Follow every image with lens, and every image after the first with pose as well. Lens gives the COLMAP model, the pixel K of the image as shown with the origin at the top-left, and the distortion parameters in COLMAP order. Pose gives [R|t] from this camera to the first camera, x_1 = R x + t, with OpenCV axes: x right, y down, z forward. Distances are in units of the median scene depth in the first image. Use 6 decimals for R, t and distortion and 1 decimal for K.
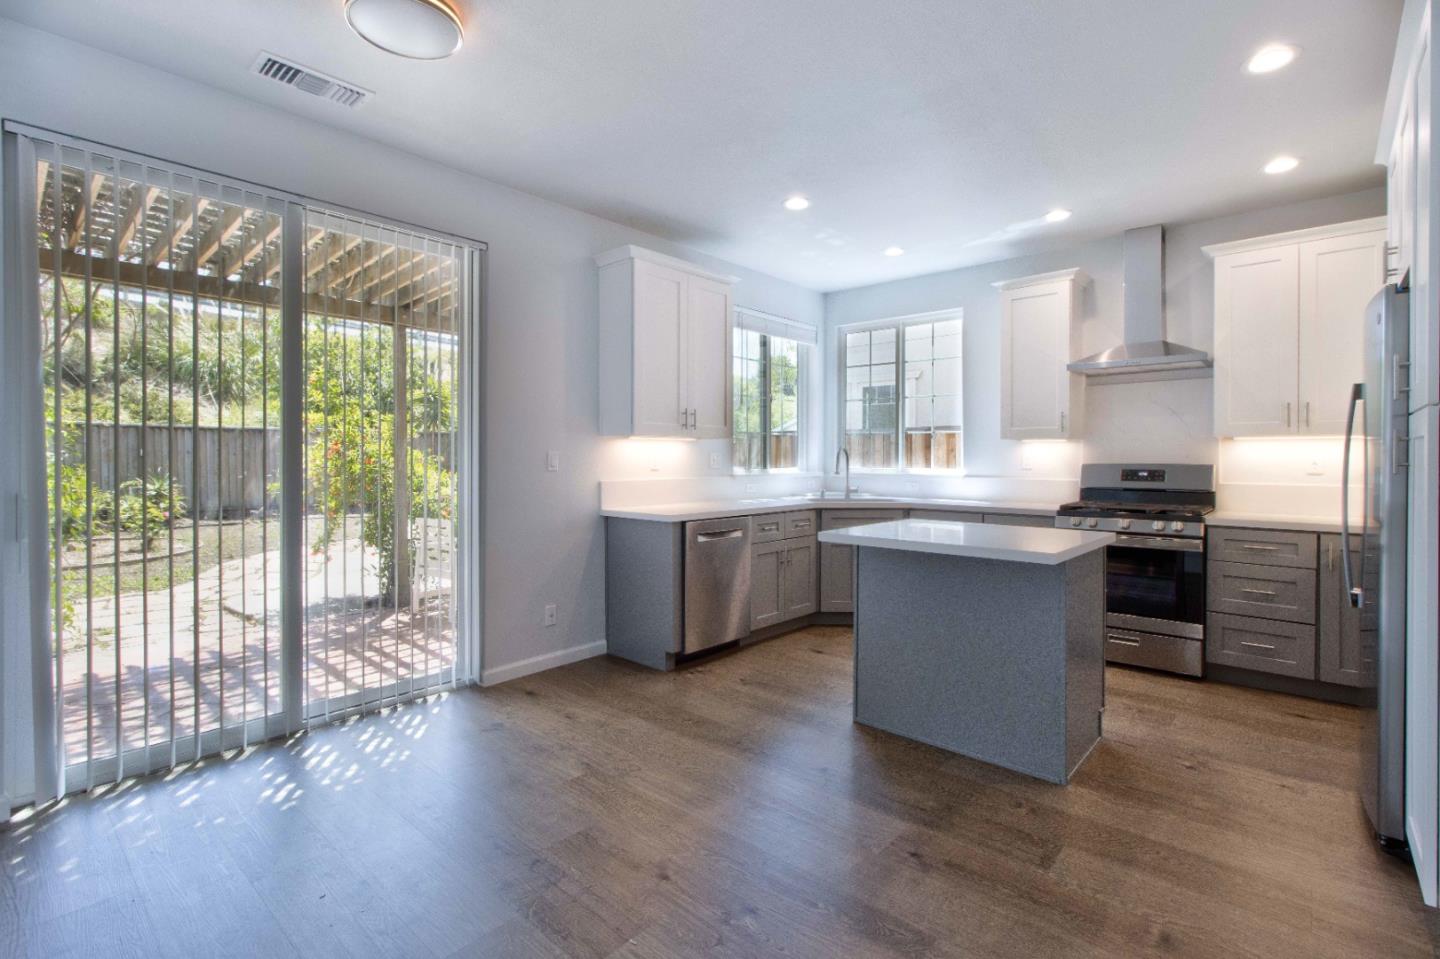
lens RADIAL K [[674.4, 0, 718.9], [0, 674.4, 465.9], [0, 0, 1]] dist [0.001153, -0.001130]
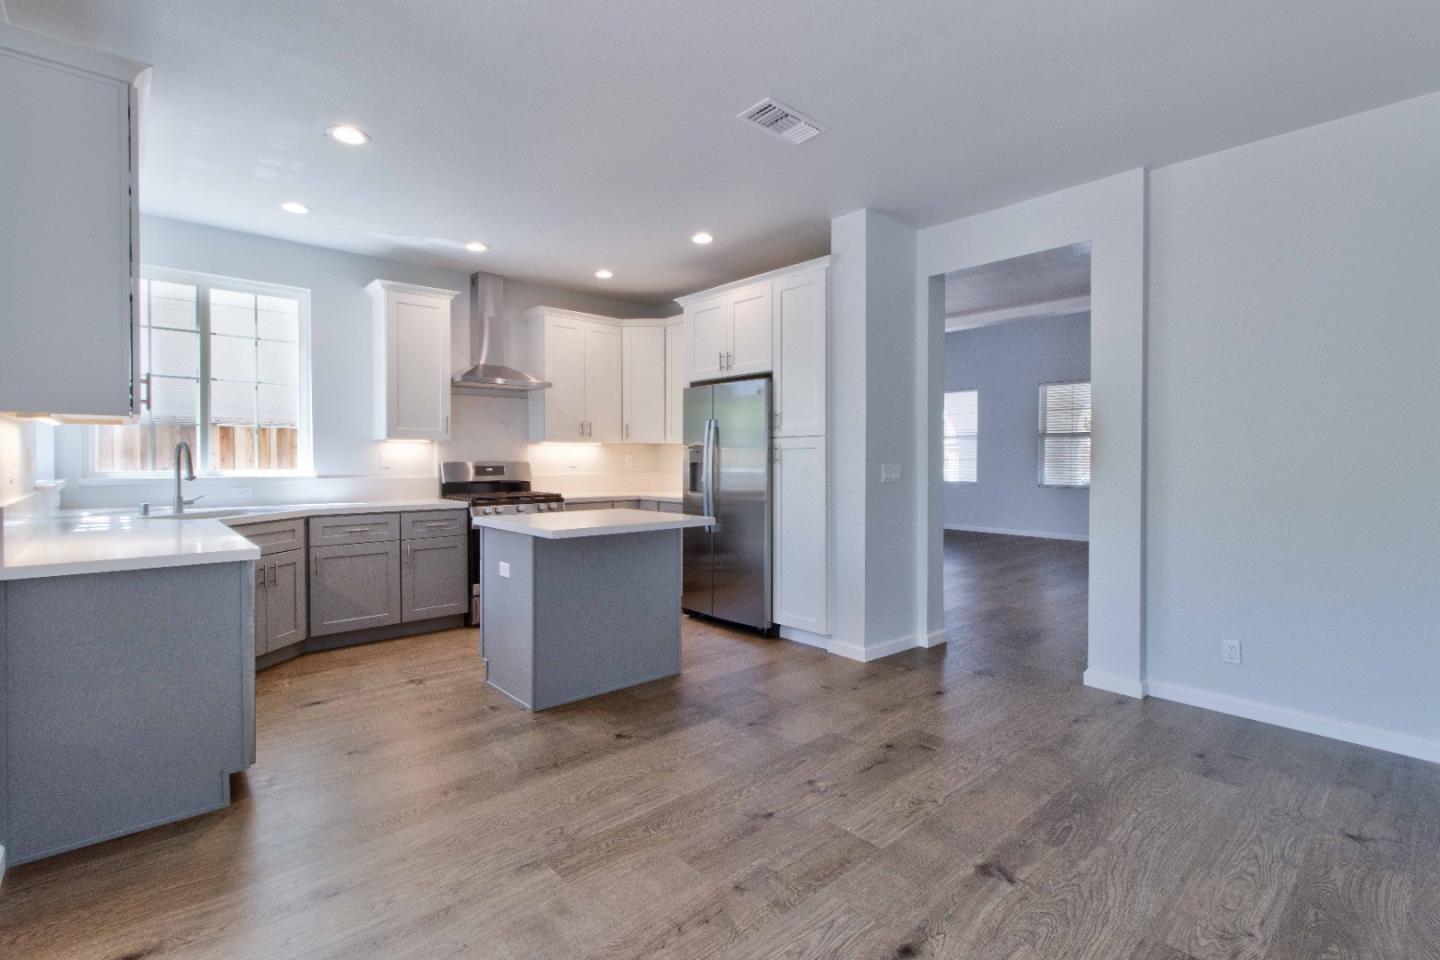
lens RADIAL K [[674.4, 0, 718.9], [0, 674.4, 466.4], [0, 0, 1]] dist [0.001153, -0.001130]
pose [[0.099823, -0.012890, 0.994922, -0.583162], [0.012782, 0.999850, 0.011672, -0.003263], [-0.994923, 0.011552, 0.099973, 0.452917]]
